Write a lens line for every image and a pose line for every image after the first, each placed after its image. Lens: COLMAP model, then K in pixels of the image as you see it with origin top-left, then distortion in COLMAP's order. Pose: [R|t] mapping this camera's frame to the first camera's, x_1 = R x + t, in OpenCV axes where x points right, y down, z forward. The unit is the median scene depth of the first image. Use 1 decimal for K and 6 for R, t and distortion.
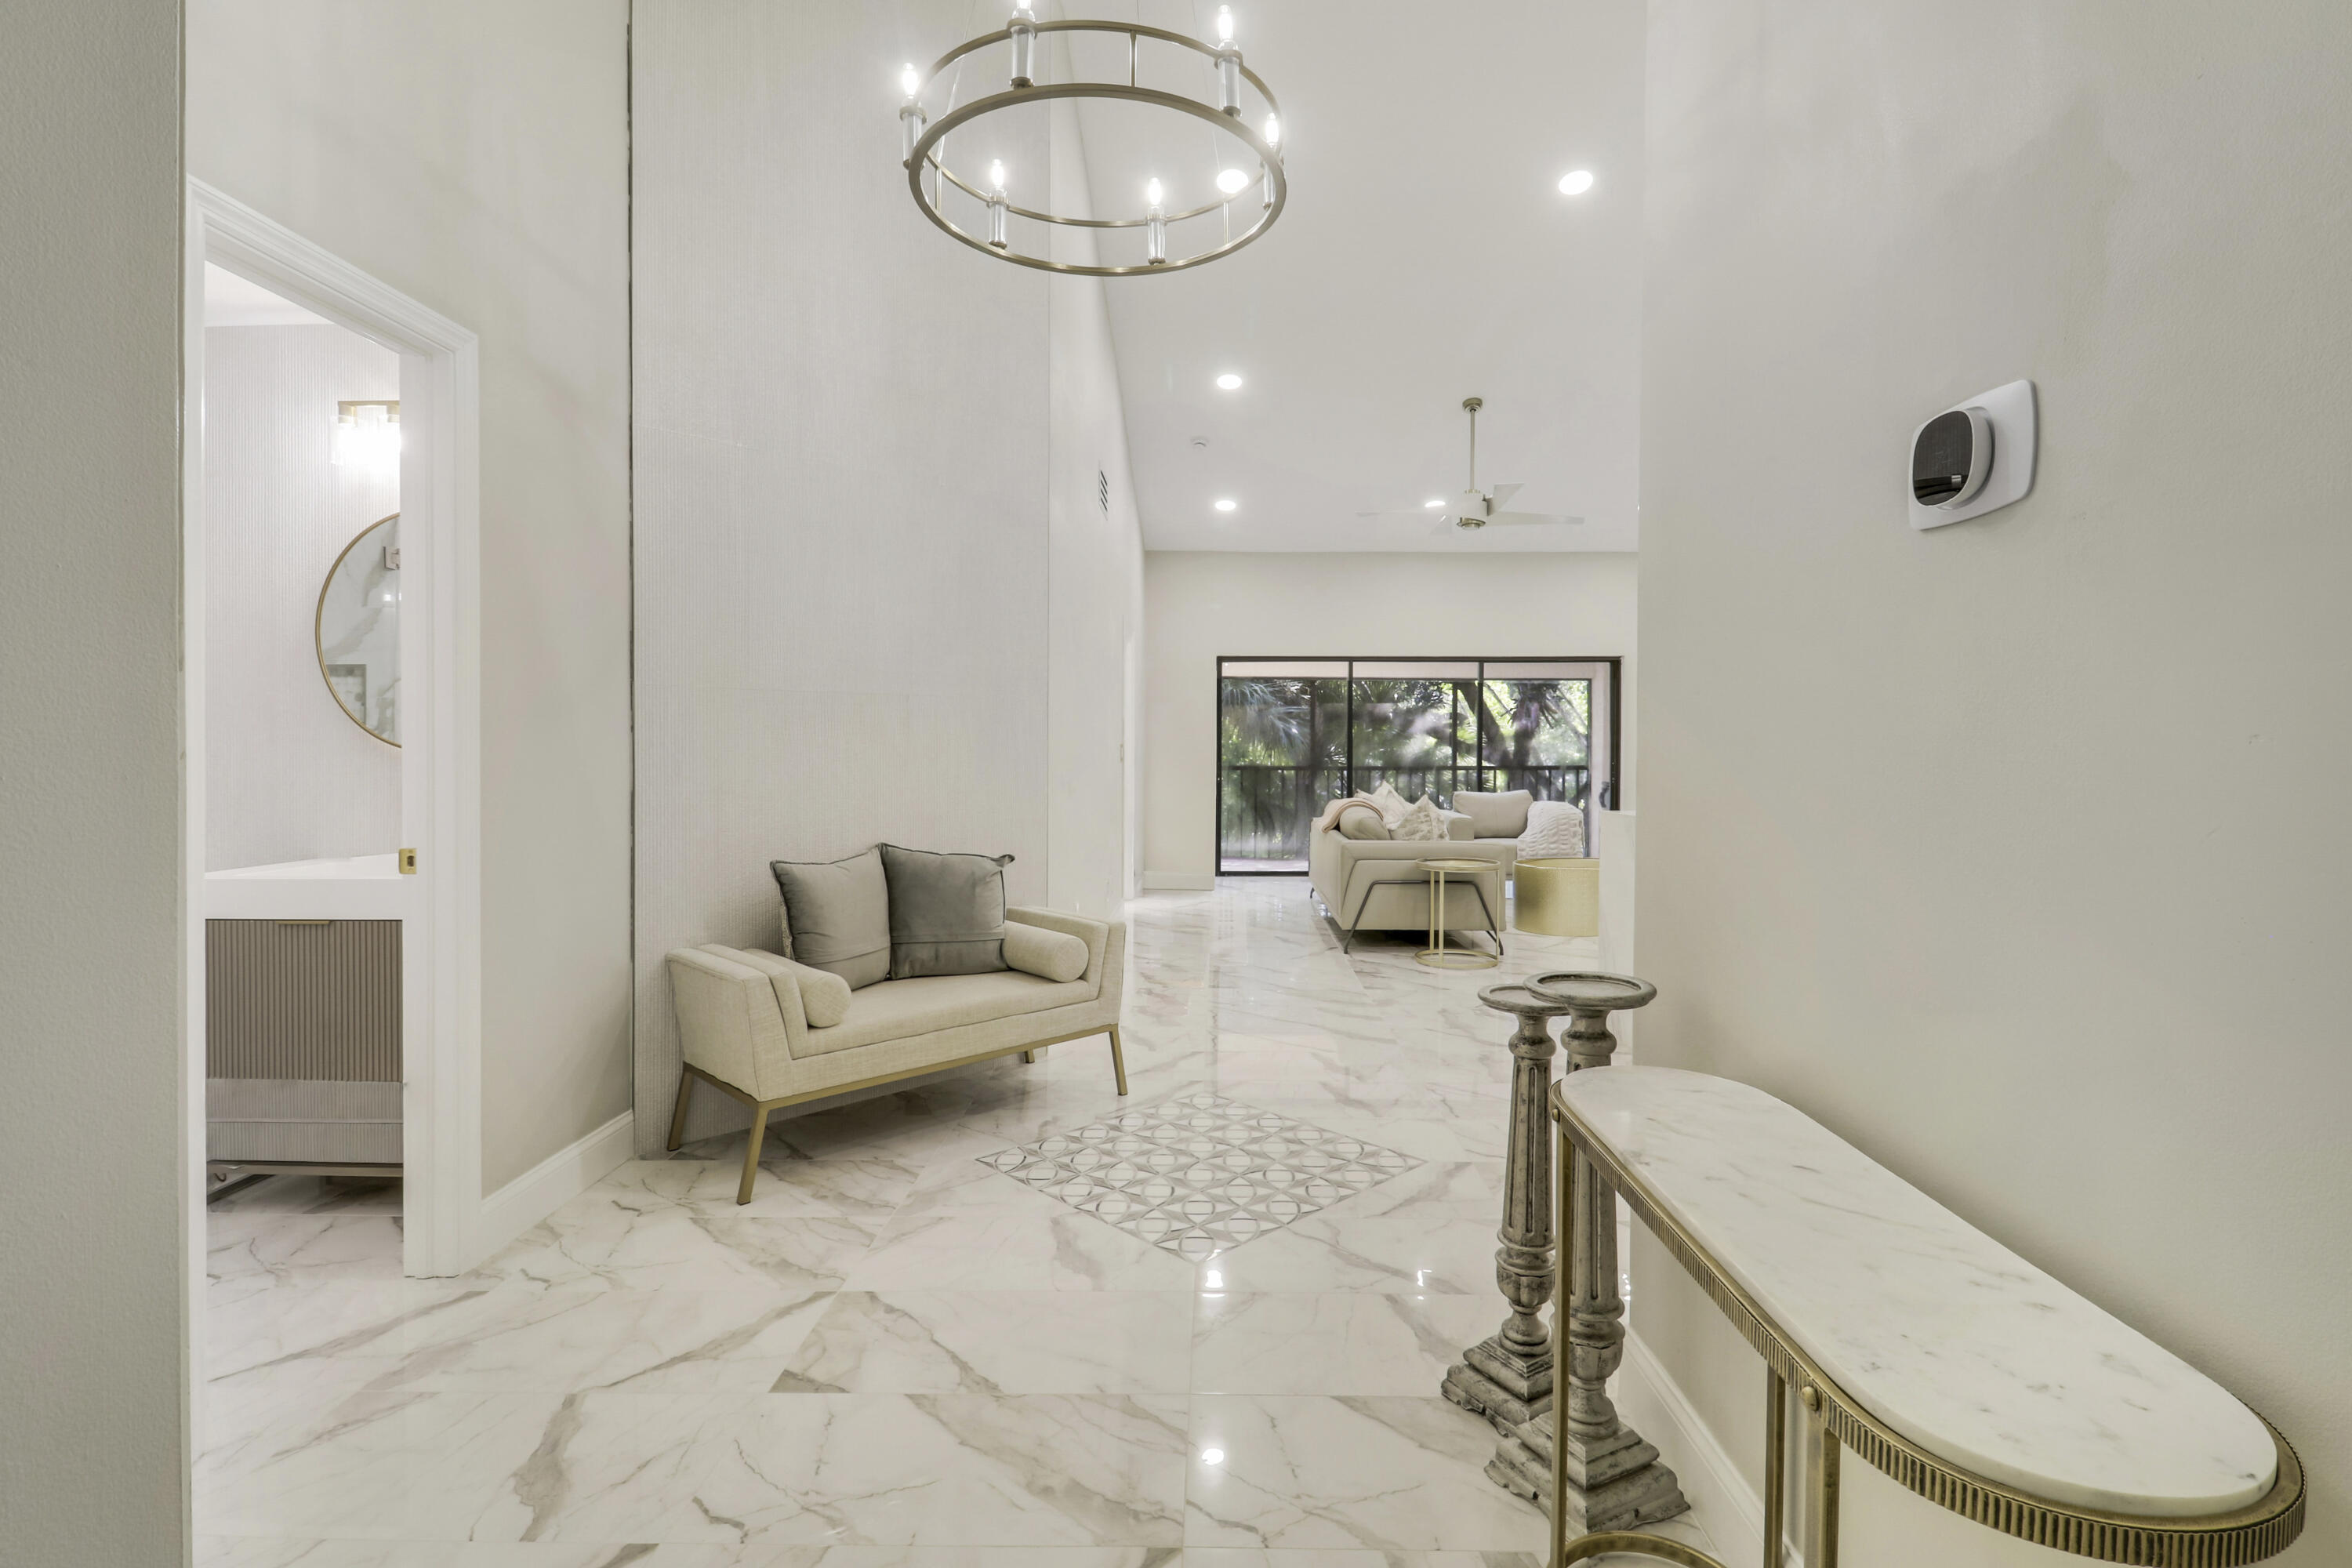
lens RADIAL K [[1098.3, 0, 1182.3], [0, 1098.3, 794.8], [0, 0, 1]] dist [-0.004927, -0.010561]
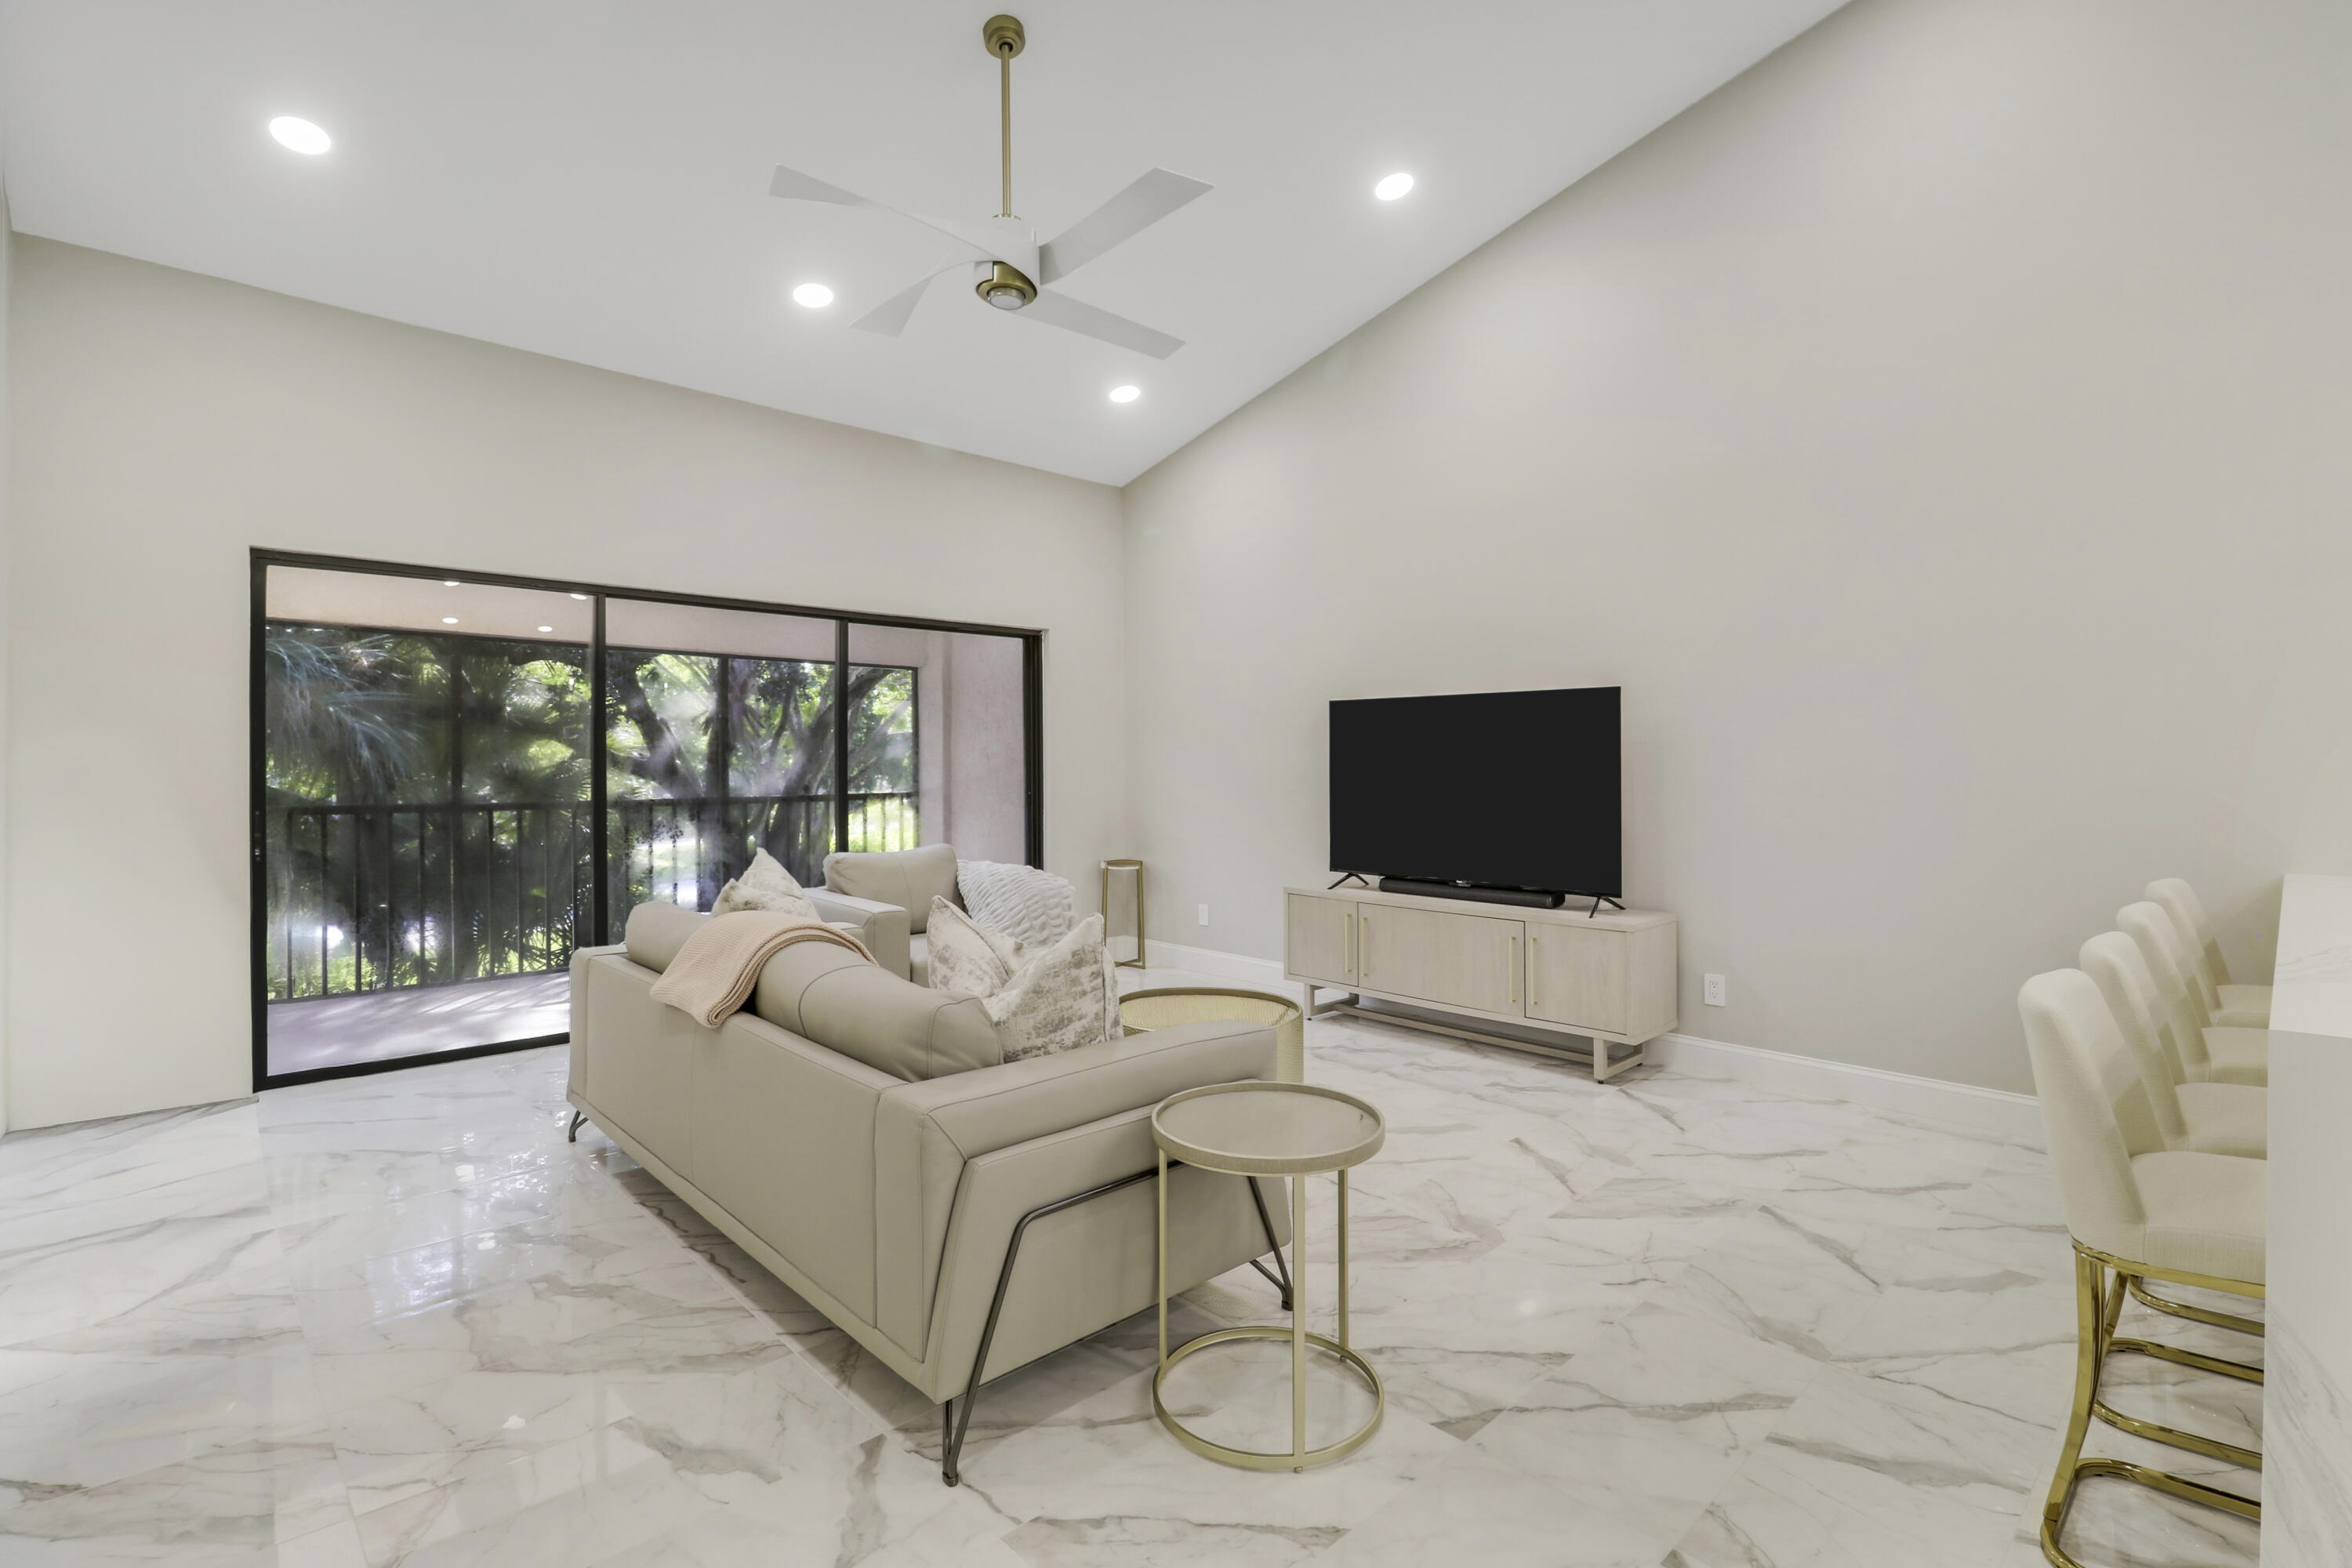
lens RADIAL K [[1098.3, 0, 1194.2], [0, 1098.3, 780.5], [0, 0, 1]] dist [-0.004927, -0.010561]
pose [[0.702978, -0.007922, 0.711167, -0.008484], [0.025646, 0.999570, -0.014215, -0.025259], [-0.710749, 0.028232, 0.702879, 0.488078]]
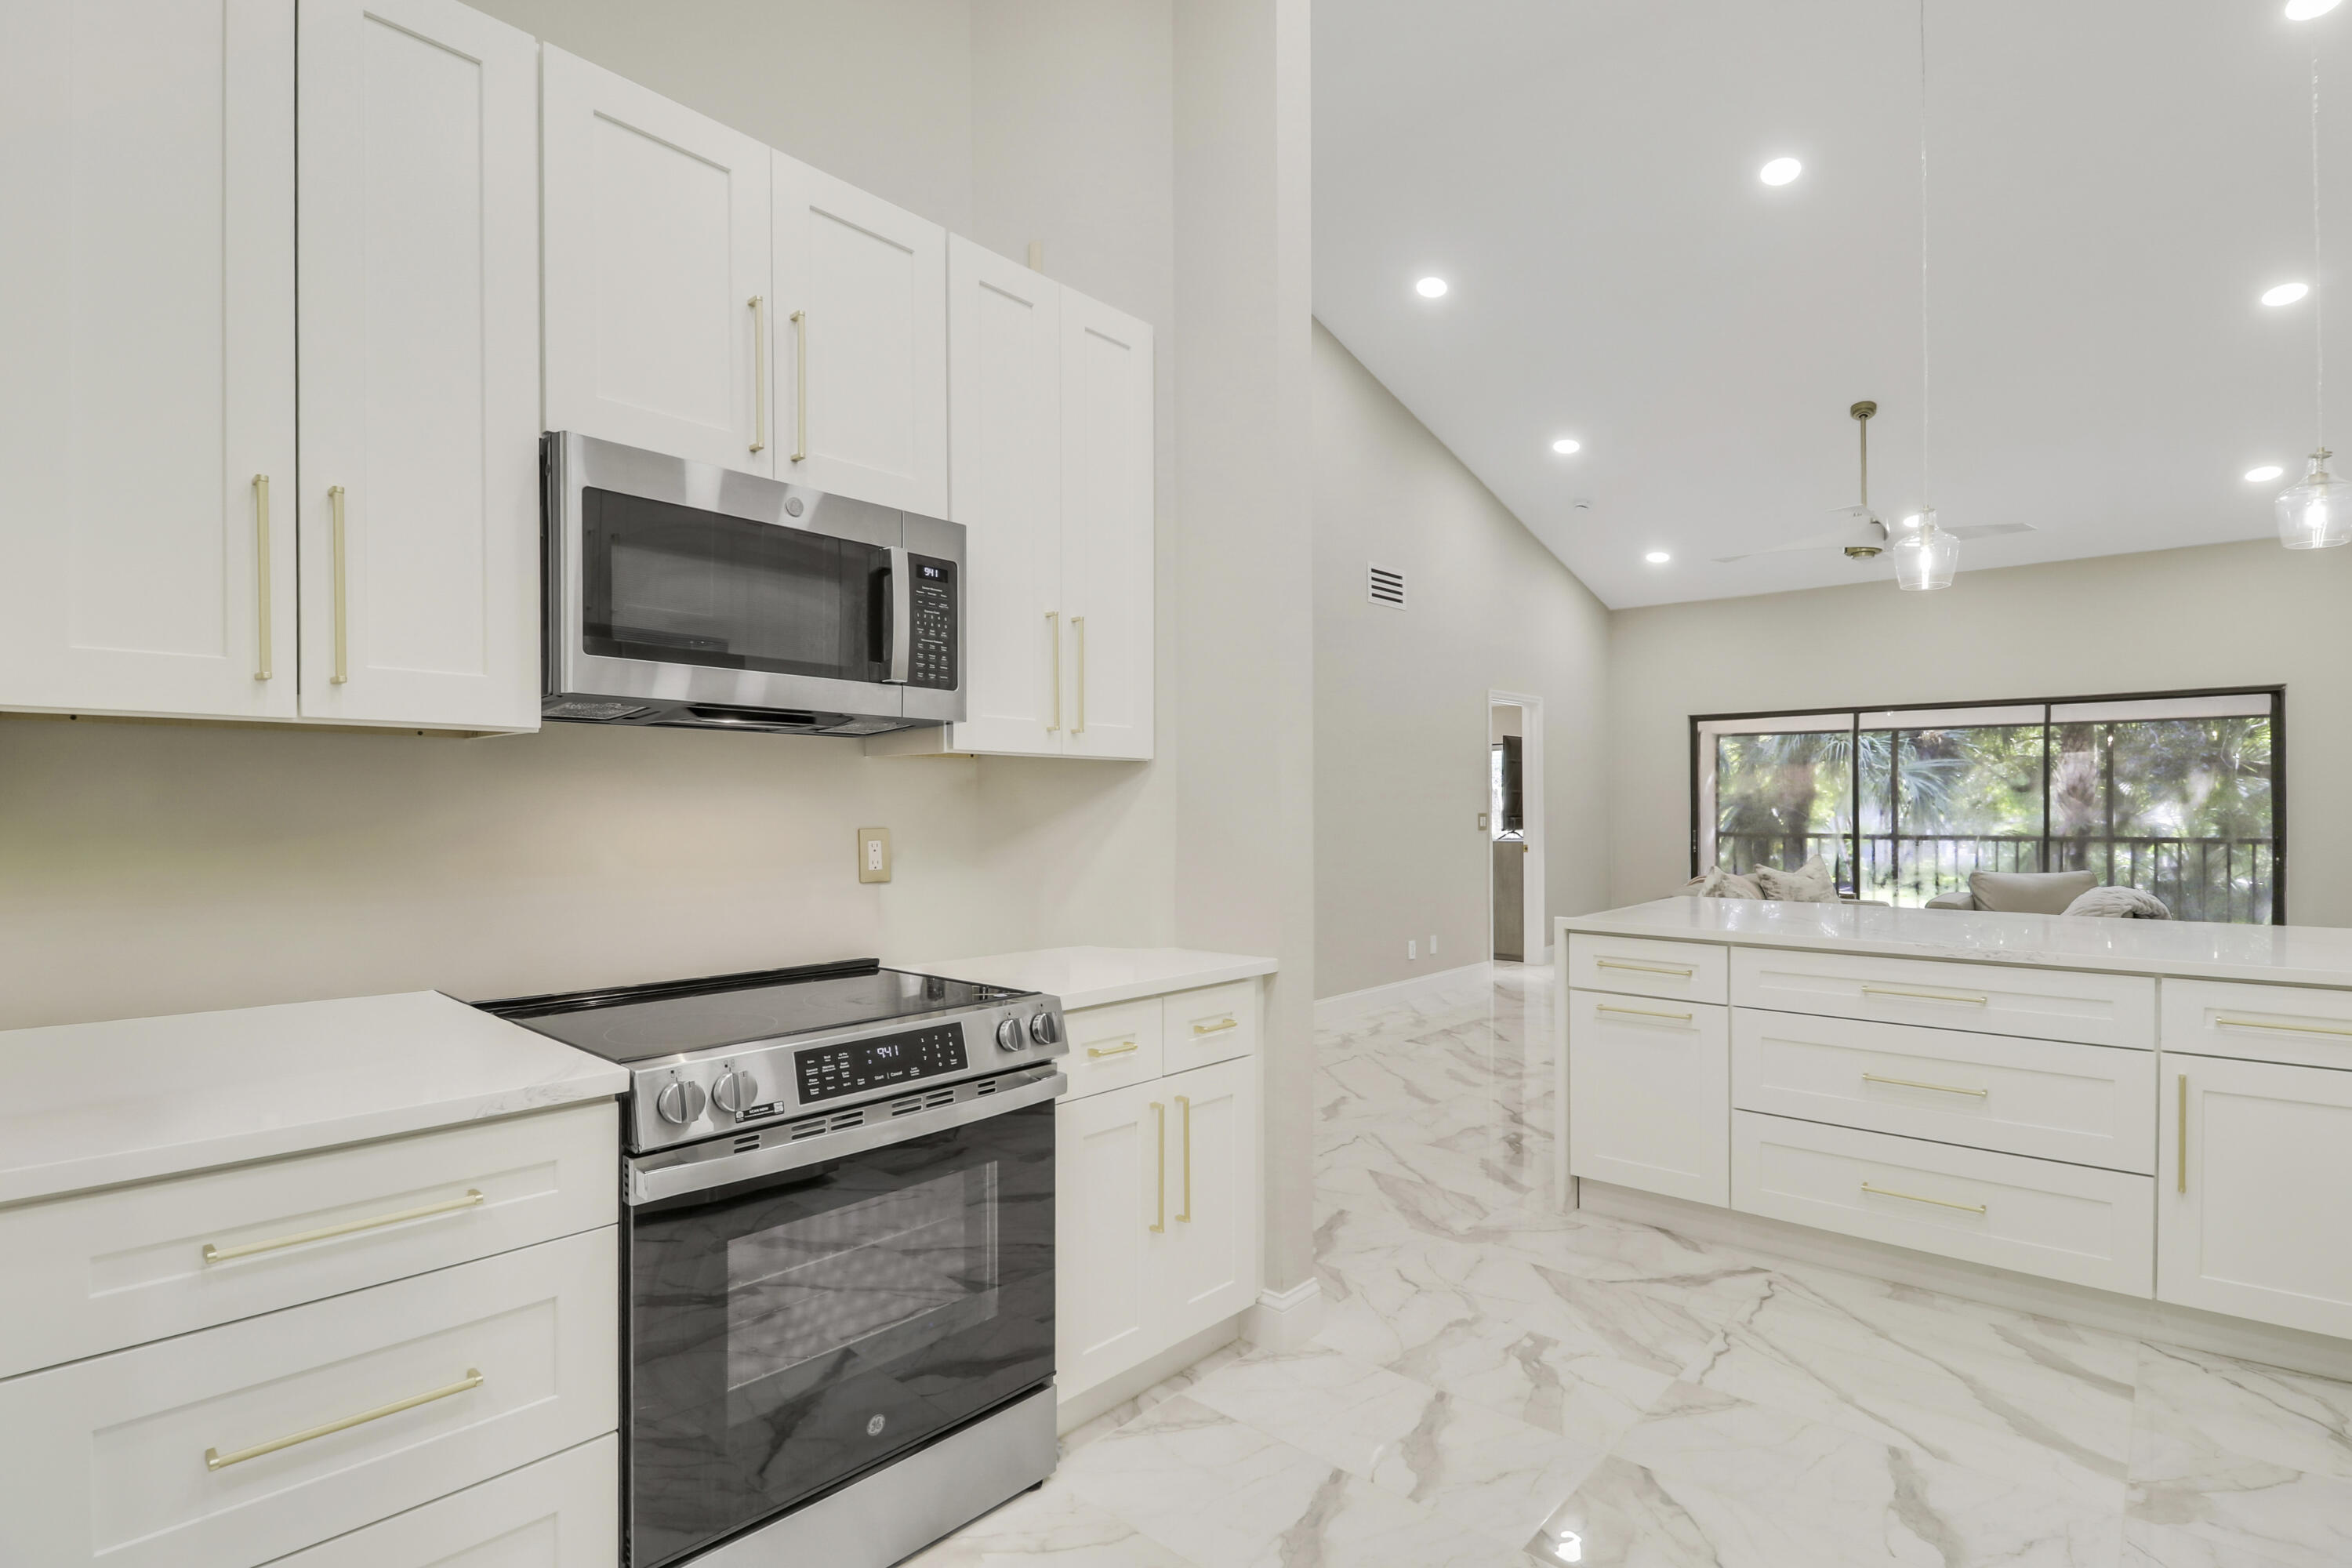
lens RADIAL K [[1098.3, 0, 1185.8], [0, 1098.3, 833.4], [0, 0, 1]] dist [-0.004927, -0.010561]
pose [[0.768681, 0.012571, -0.639509, 0.313955], [-0.020017, 0.999790, -0.004406, -0.015771], [0.639320, 0.016188, 0.768771, 0.028921]]
